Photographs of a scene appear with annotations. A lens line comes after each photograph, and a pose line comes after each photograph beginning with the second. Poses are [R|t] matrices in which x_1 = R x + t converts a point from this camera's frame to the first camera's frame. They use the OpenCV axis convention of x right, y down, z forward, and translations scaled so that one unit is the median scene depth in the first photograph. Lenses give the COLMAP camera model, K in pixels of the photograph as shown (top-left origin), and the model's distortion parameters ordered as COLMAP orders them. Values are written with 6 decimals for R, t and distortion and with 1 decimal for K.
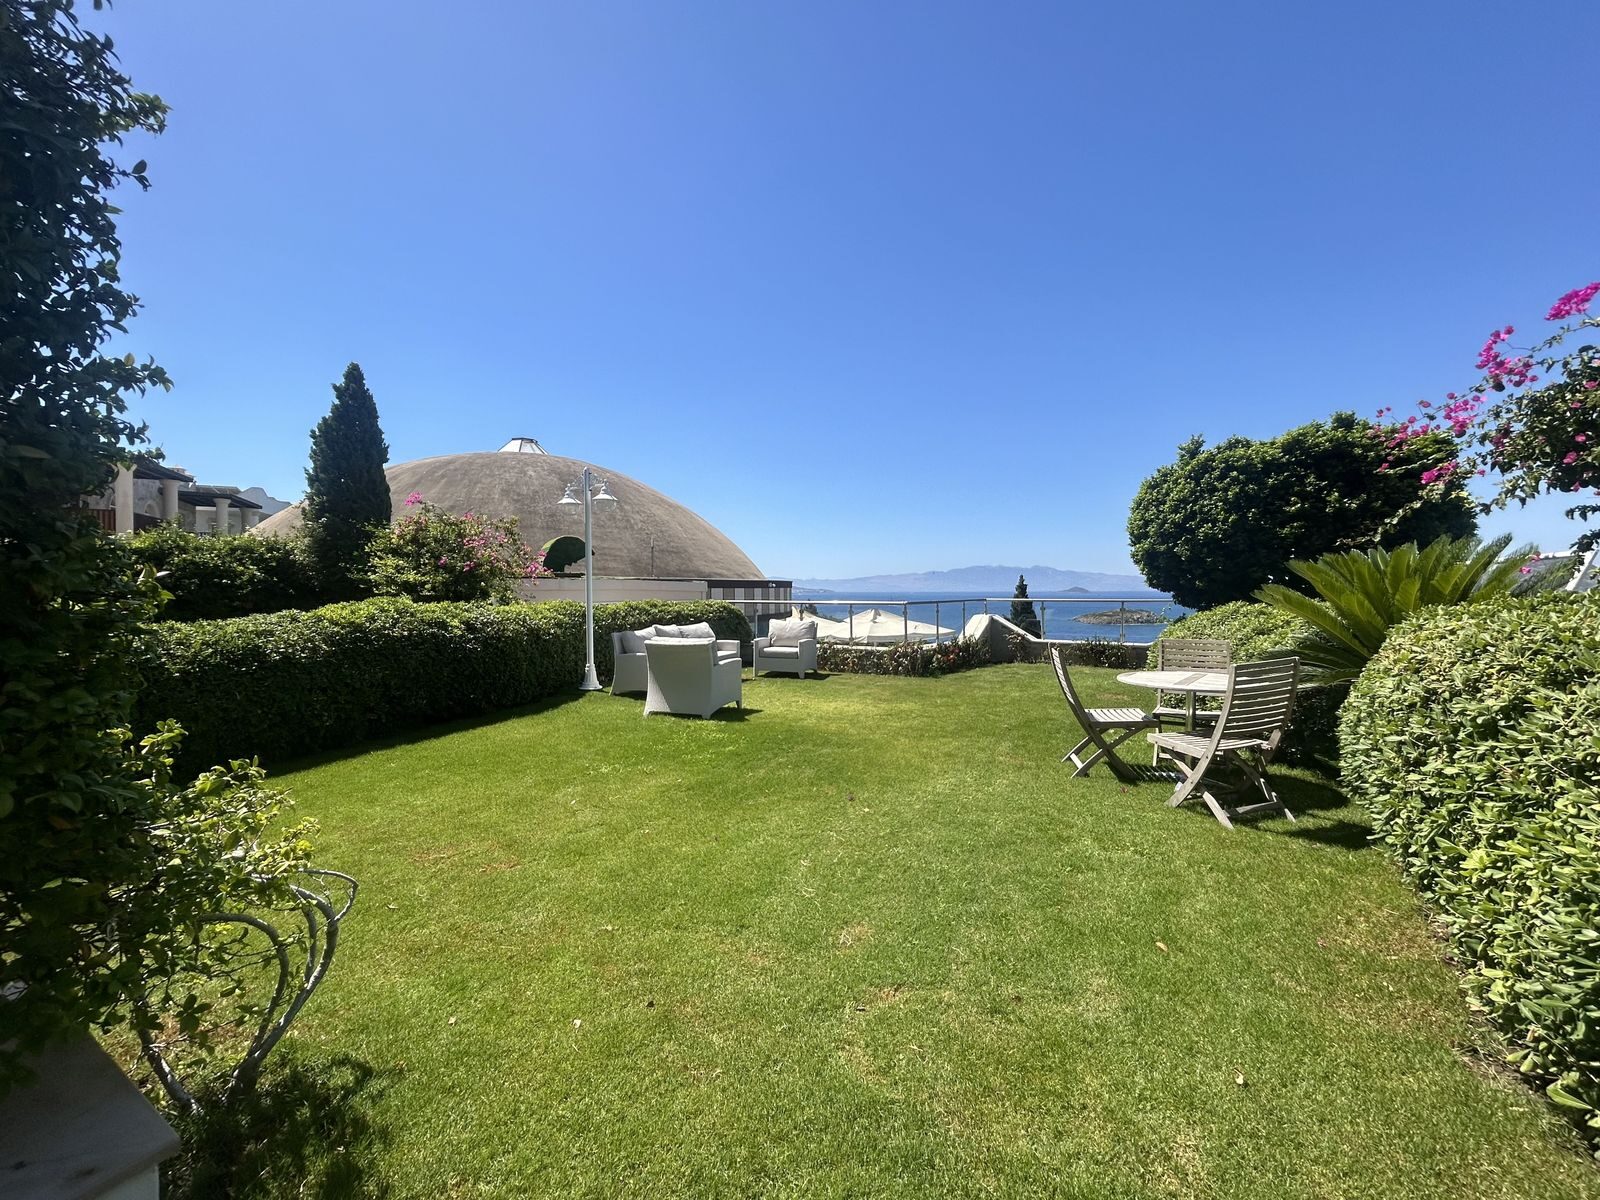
lens RADIAL K [[647.5, 0, 799.9], [0, 647.5, 598.5], [0, 0, 1]] dist [-0.001849, -0.000059]
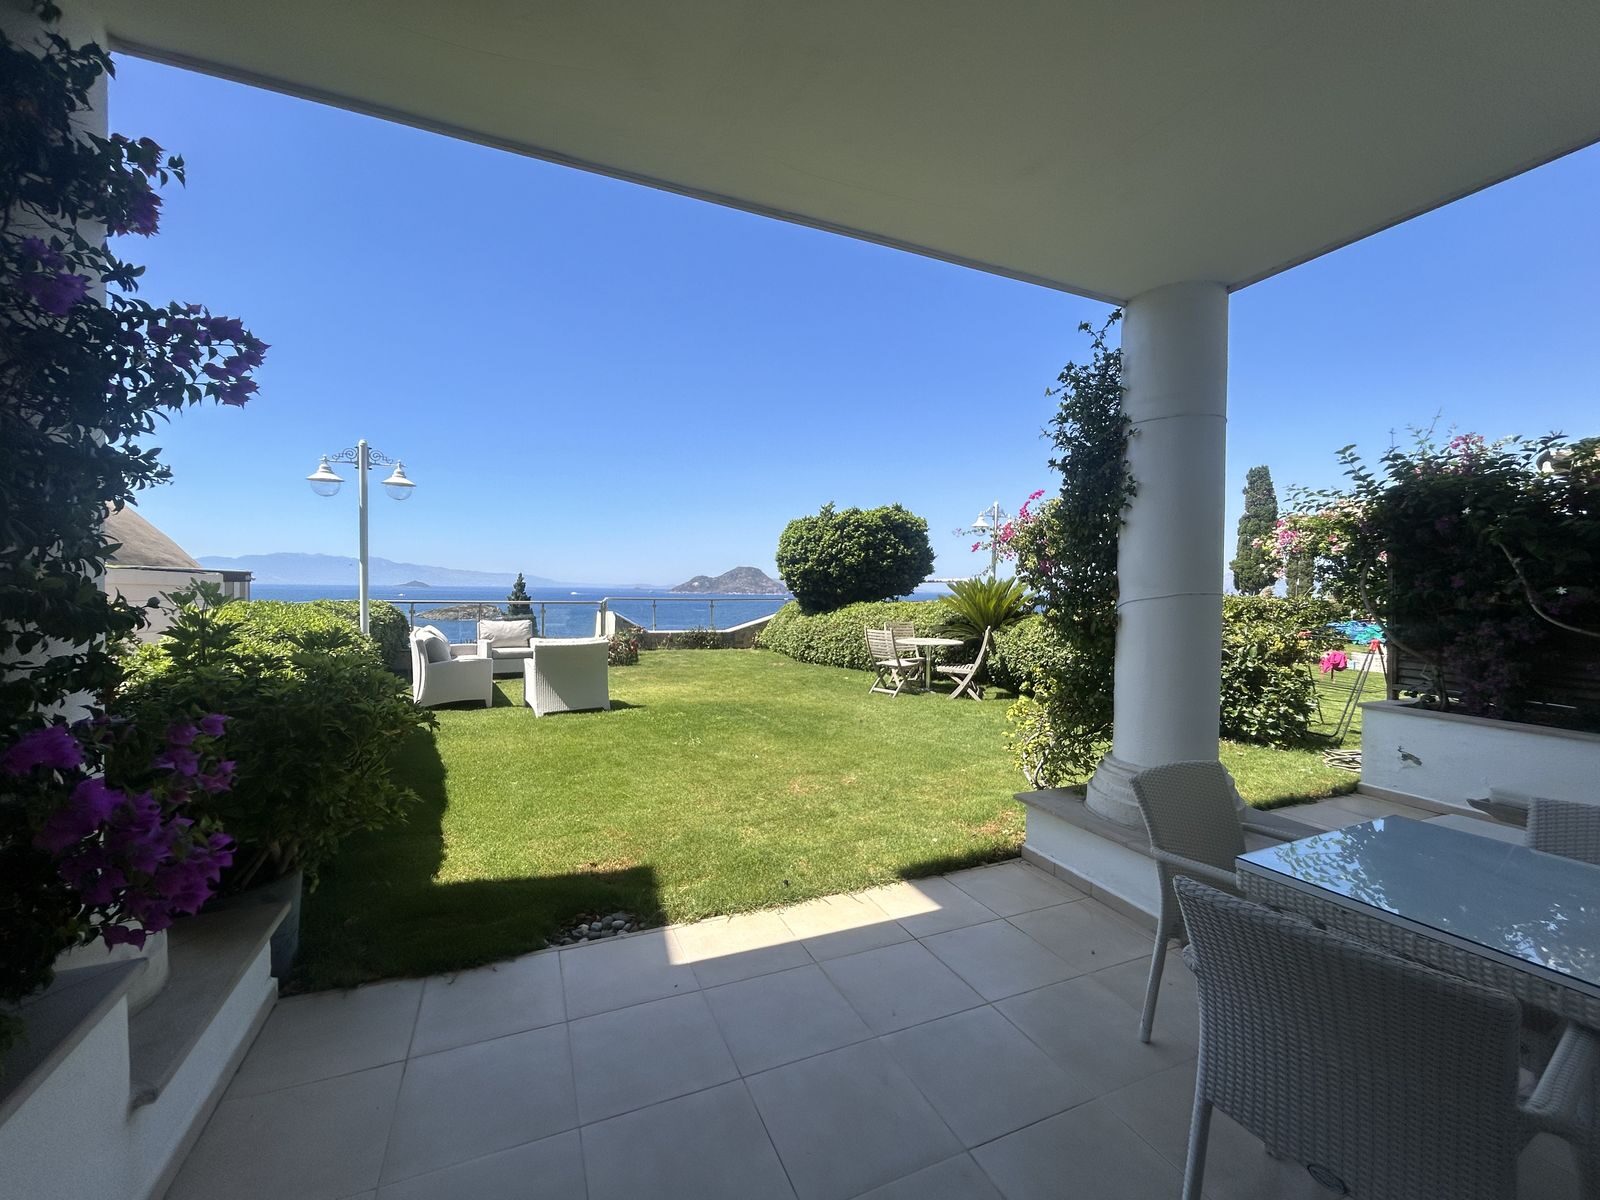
lens RADIAL K [[647.5, 0, 797.2], [0, 647.5, 600.5], [0, 0, 1]] dist [-0.001849, -0.000059]
pose [[0.591574, -0.003703, 0.806242, -0.835753], [-0.004564, 0.999958, 0.007942, -0.010776], [-0.806238, -0.008378, 0.591533, 0.088442]]
